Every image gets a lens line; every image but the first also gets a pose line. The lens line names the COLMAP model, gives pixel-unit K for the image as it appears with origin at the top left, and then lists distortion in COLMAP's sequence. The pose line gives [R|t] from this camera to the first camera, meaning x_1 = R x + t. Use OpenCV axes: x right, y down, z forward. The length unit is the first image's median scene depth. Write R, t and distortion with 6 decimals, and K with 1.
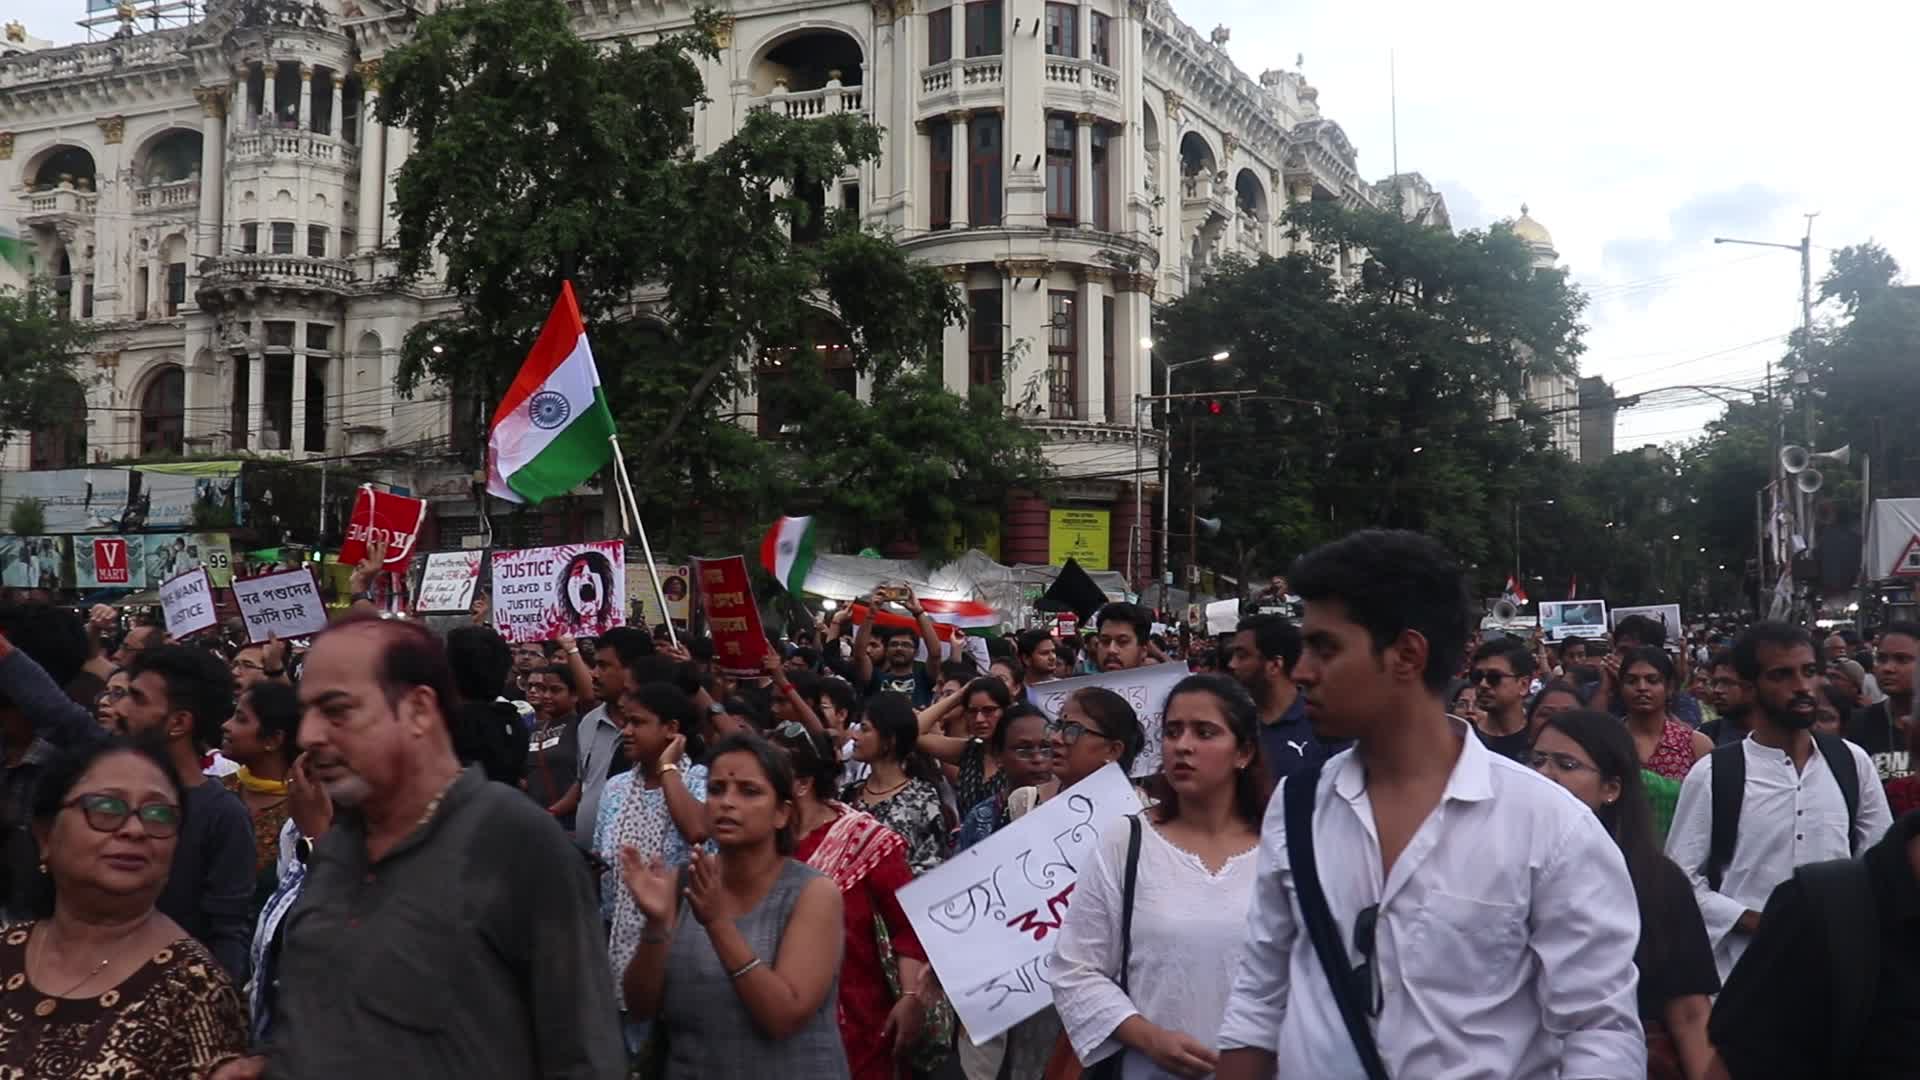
lens RADIAL K [[1596.3, 0, 967.3], [0, 1596.3, 553.1], [0, 0, 1]] dist [-0.193784, 0.201721]
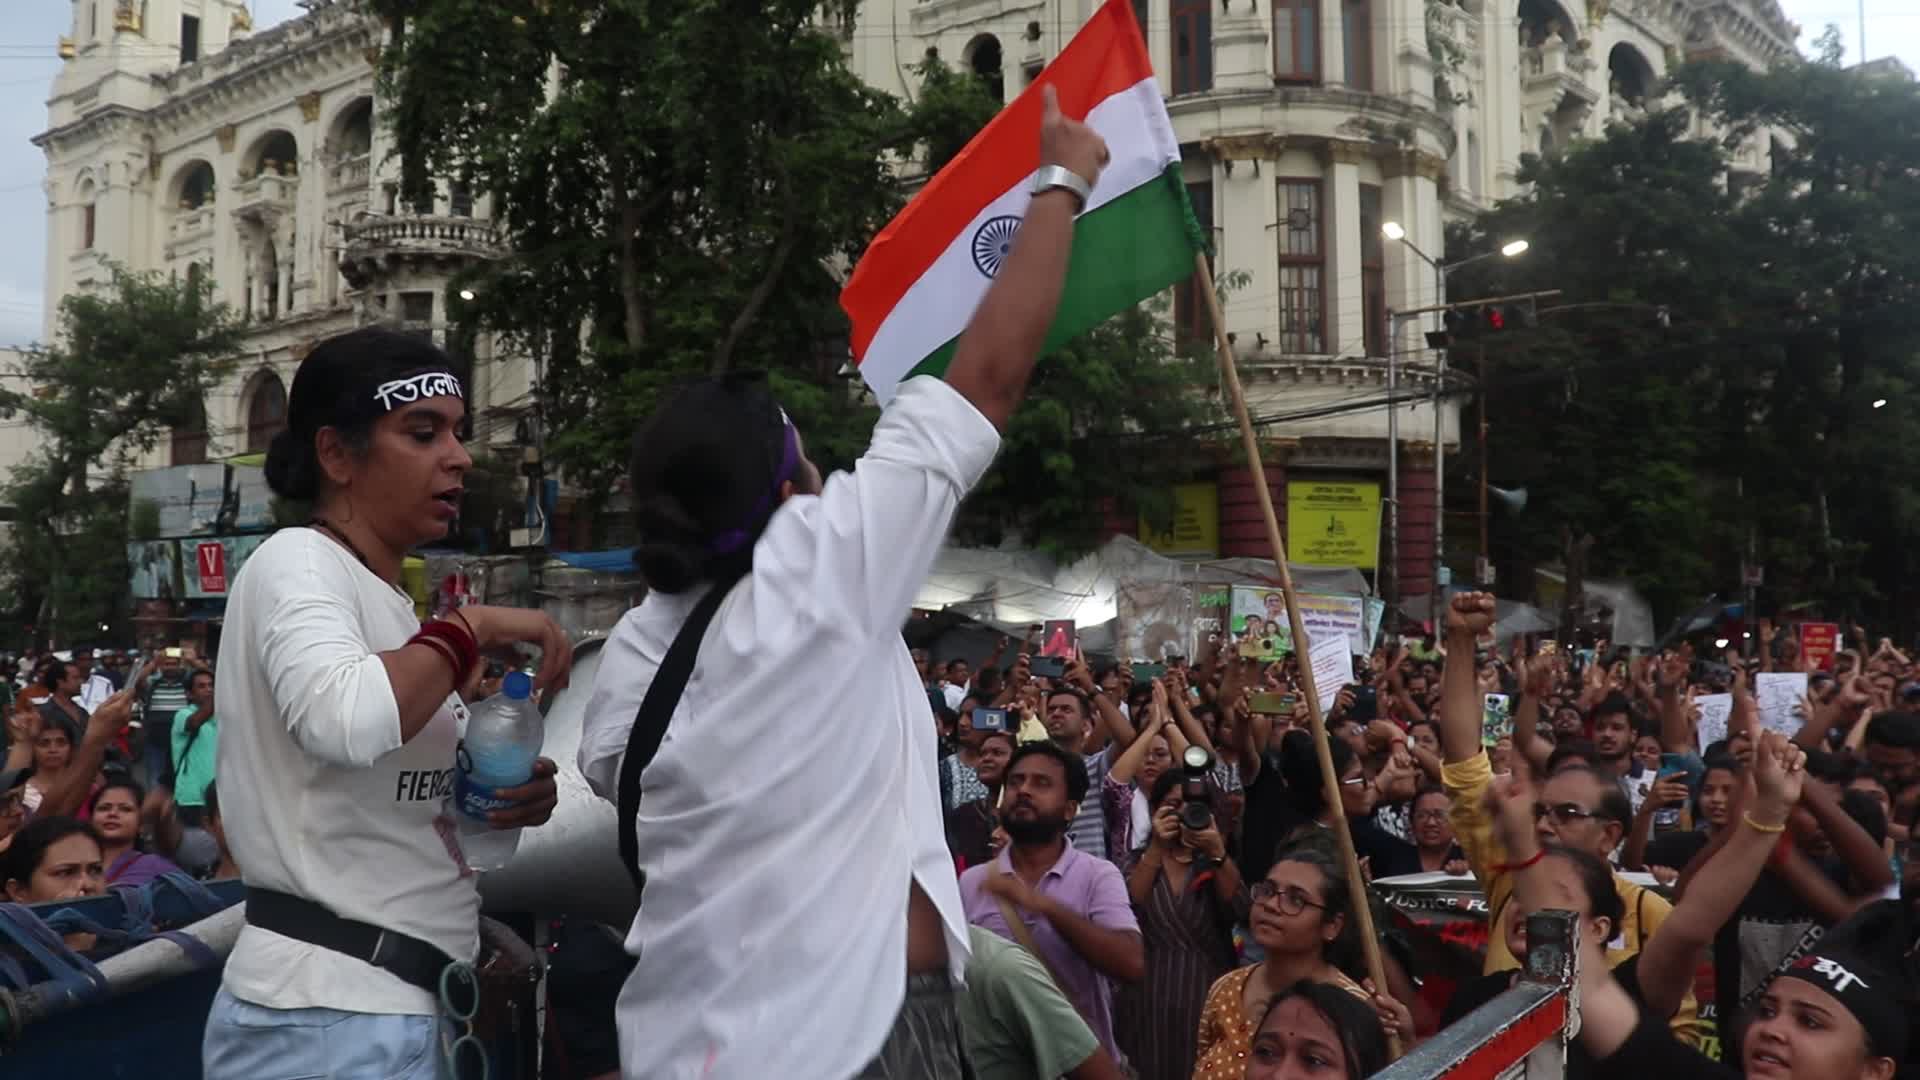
lens RADIAL K [[1596.3, 0, 967.3], [0, 1596.3, 553.1], [0, 0, 1]] dist [-0.193784, 0.201721]
pose [[0.957874, -0.011865, -0.286945, 0.113235], [0.009737, 0.999913, -0.008843, 0.008853], [0.287025, 0.005676, 0.957906, 0.270172]]
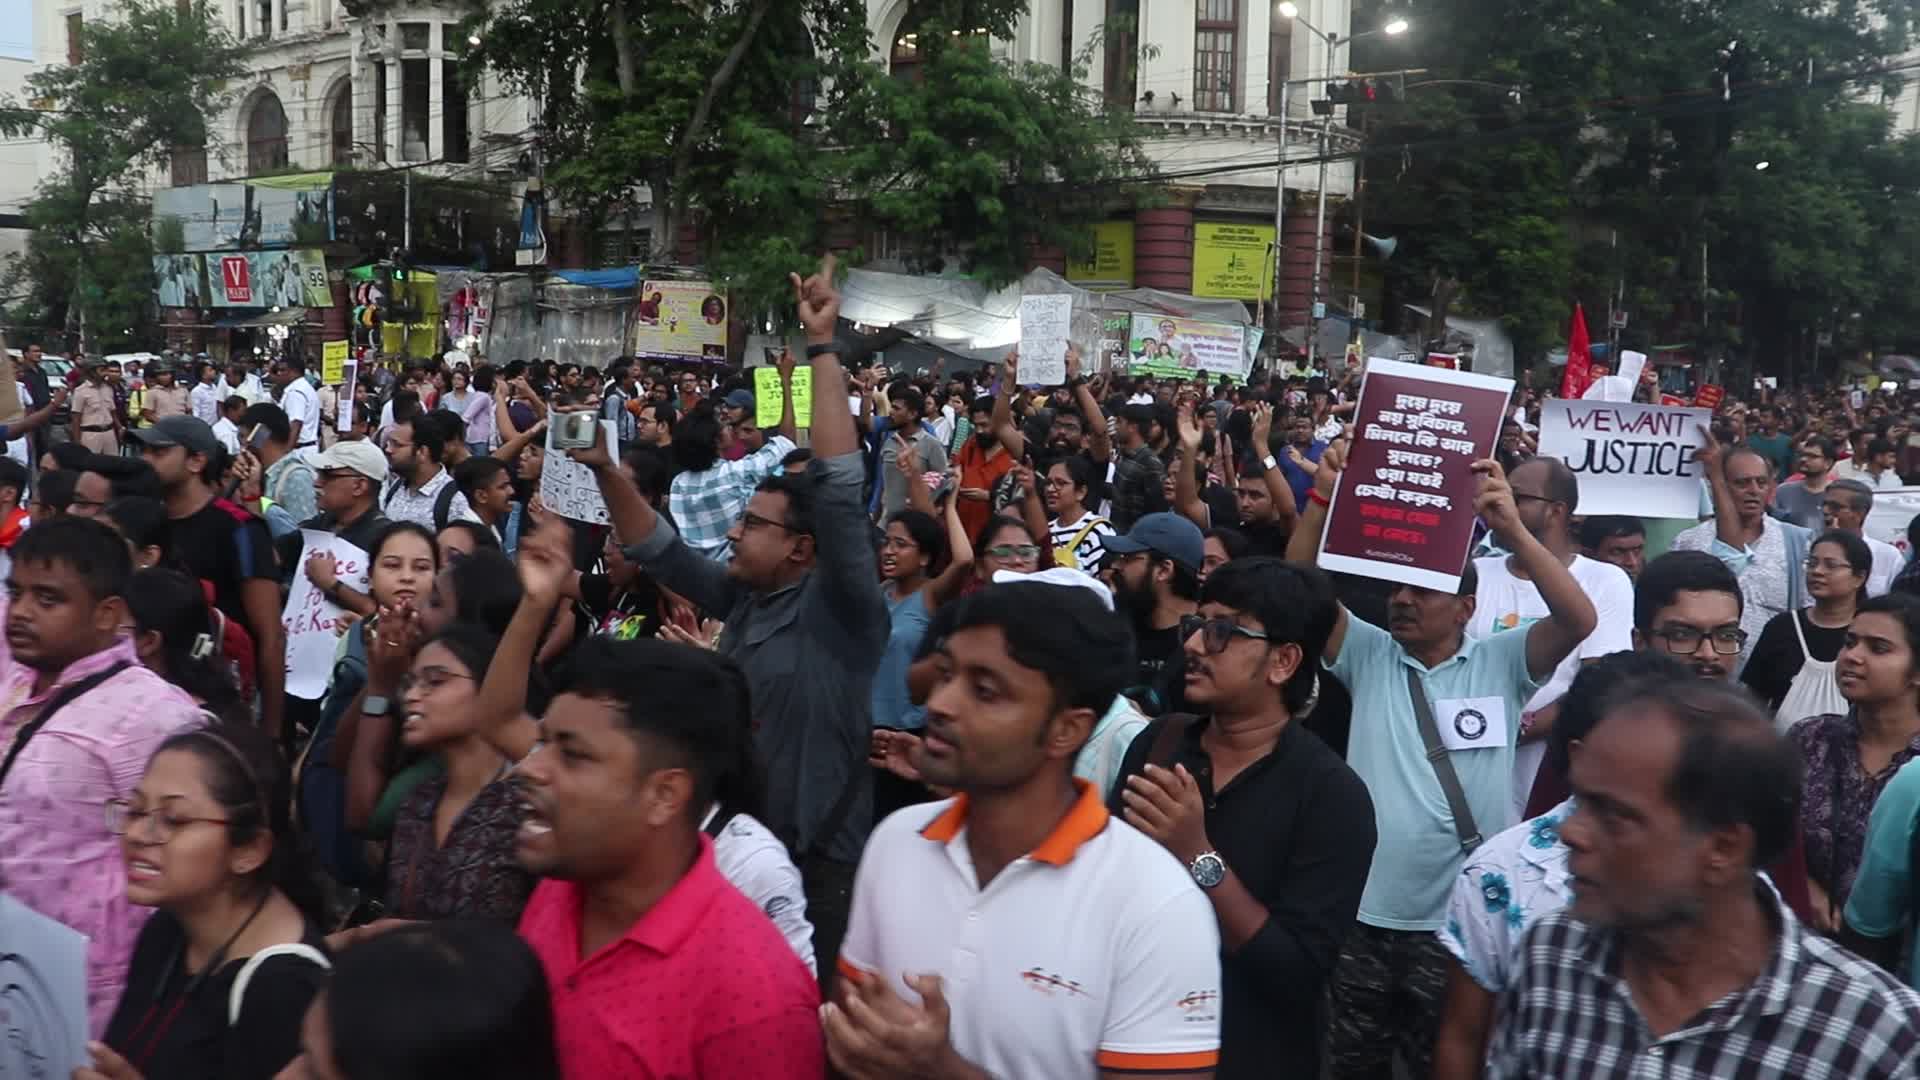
lens RADIAL K [[1596.3, 0, 967.3], [0, 1596.3, 553.1], [0, 0, 1]] dist [-0.193784, 0.201721]
pose [[0.962878, 0.059643, -0.263264, 0.156899], [-0.014319, 0.985197, 0.170826, 0.002814], [0.269556, -0.160715, 0.949479, 0.164608]]
